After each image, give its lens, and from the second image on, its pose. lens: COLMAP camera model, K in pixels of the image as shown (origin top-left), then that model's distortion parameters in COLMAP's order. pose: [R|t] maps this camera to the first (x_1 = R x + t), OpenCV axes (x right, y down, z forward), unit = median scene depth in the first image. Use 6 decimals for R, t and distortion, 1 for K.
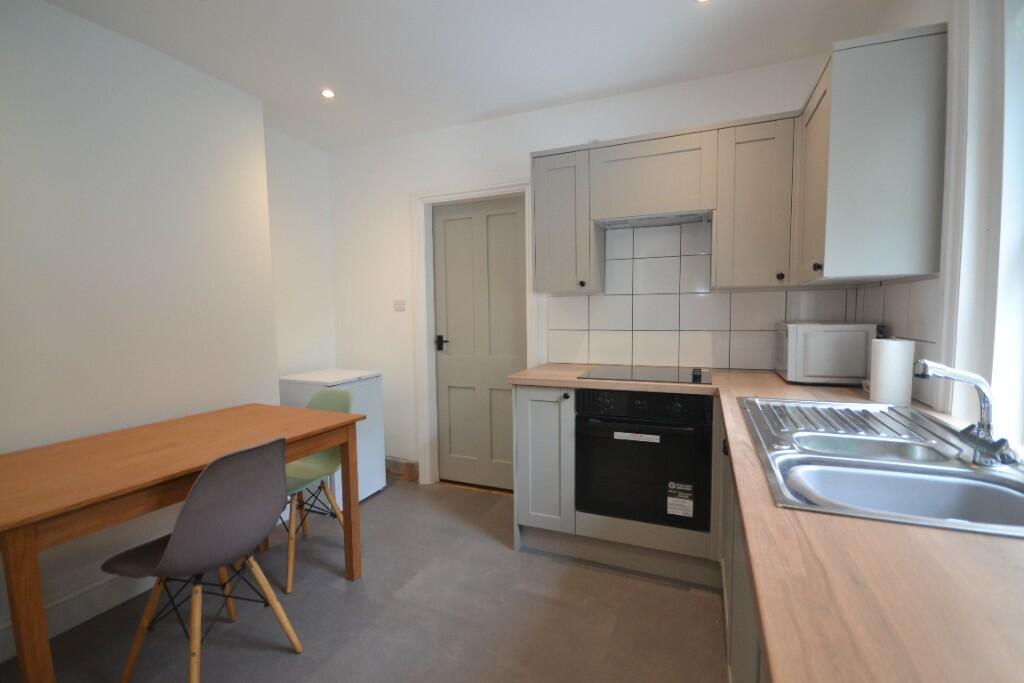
lens RADIAL K [[457.6, 0, 508.2], [0, 457.6, 345.1], [0, 0, 1]] dist [0.001135, 0.000278]
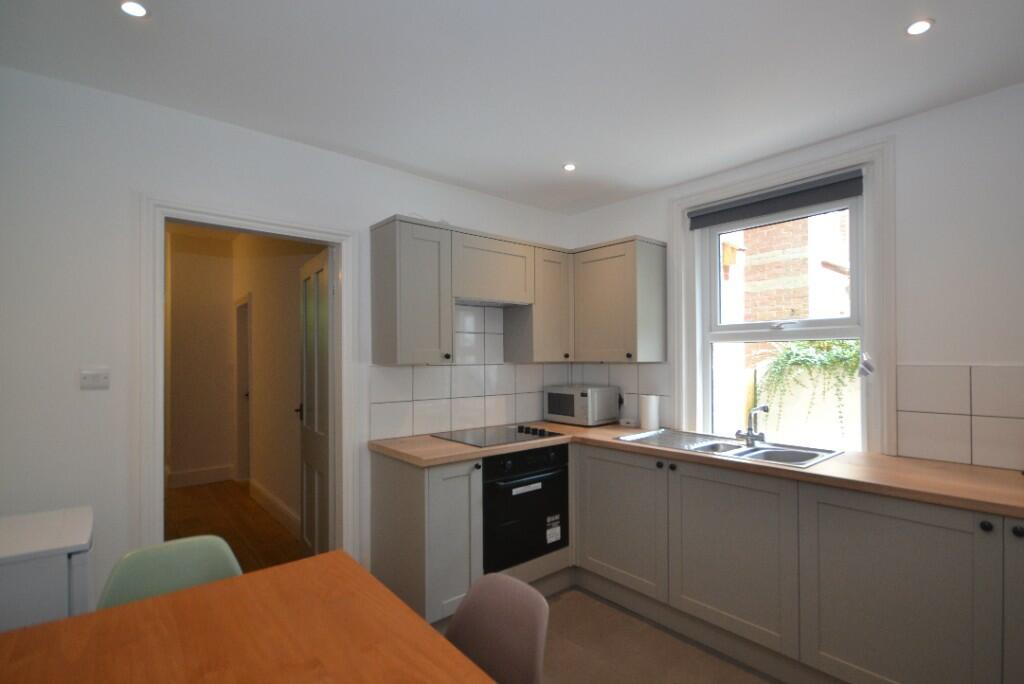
lens RADIAL K [[495.3, 0, 515.4], [0, 495.3, 356.2], [0, 0, 1]] dist [0.001778, 0.000169]
pose [[0.437402, 0.010730, 0.899202, -0.847593], [0.066975, 0.996763, -0.044473, -0.082082], [-0.896768, 0.079677, 0.435268, 0.417057]]
